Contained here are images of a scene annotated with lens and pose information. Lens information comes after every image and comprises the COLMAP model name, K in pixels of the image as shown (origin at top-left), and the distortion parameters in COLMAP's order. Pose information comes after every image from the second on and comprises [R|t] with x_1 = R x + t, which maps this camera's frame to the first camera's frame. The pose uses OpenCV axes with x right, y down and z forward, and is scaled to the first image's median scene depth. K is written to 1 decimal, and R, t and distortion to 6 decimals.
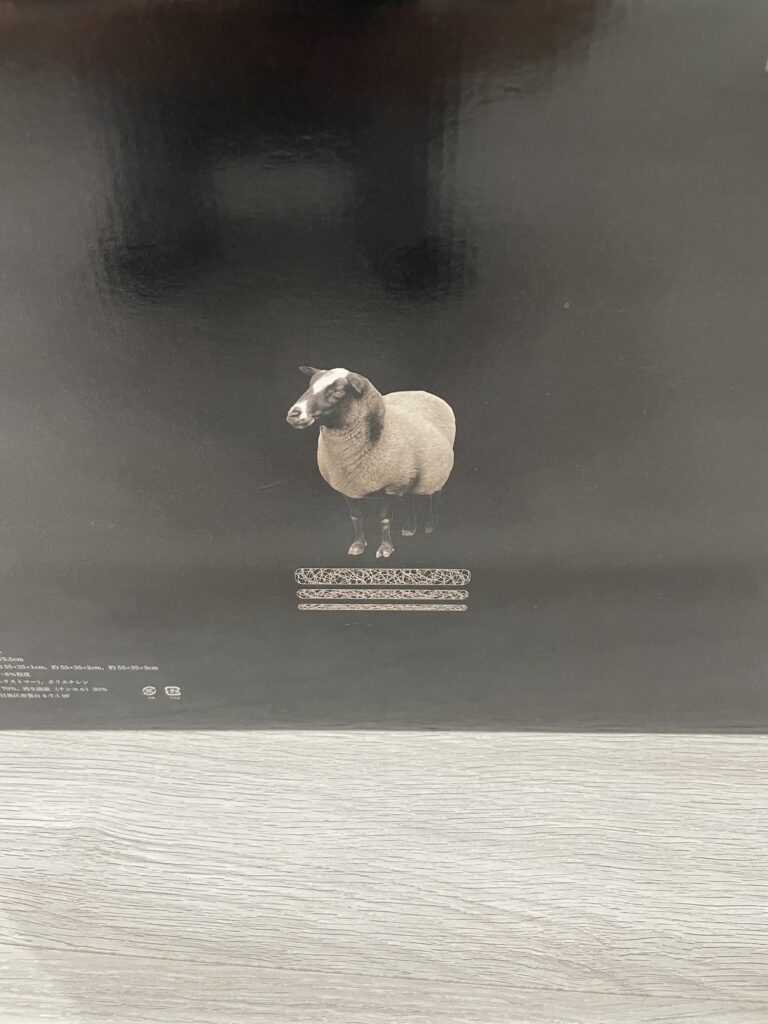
lens RADIAL K [[774.4, 0, 384.6], [0, 774.4, 518.3], [0, 0, 1]] dist [0.066538, -0.116344]
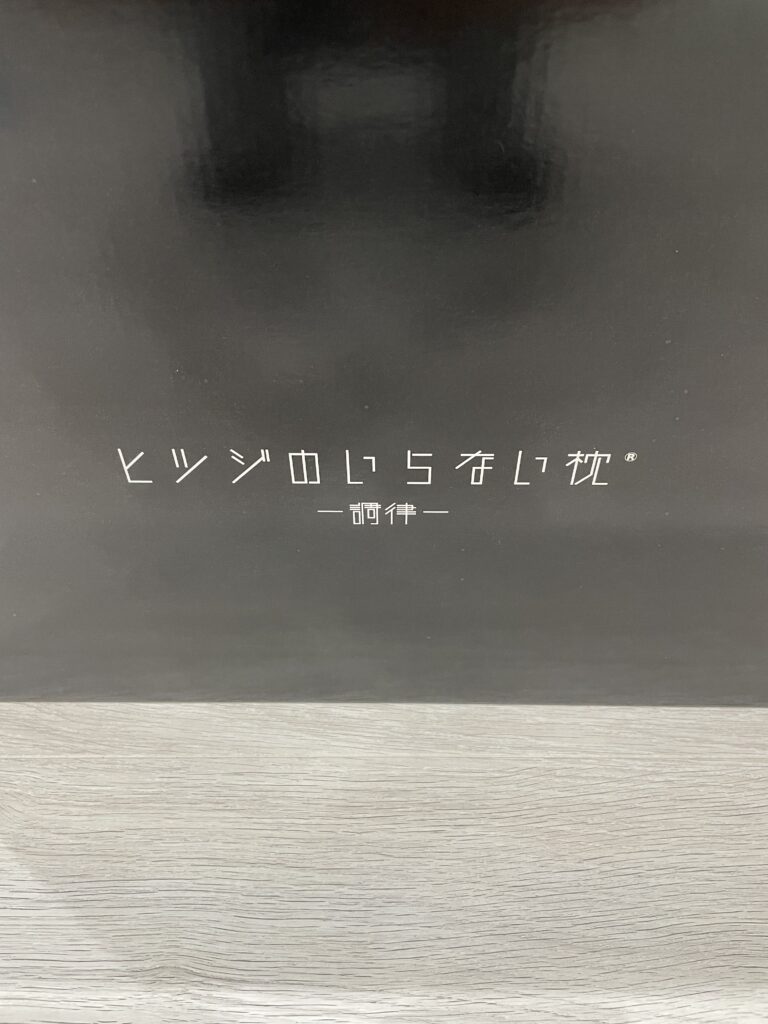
lens RADIAL K [[774.4, 0, 388.9], [0, 774.4, 519.3], [0, 0, 1]] dist [0.066538, -0.116344]
pose [[0.997605, -0.052778, 0.044705, -0.149564], [0.049648, 0.996419, 0.068443, -0.156098], [-0.048157, -0.066060, 0.996653, 0.148288]]
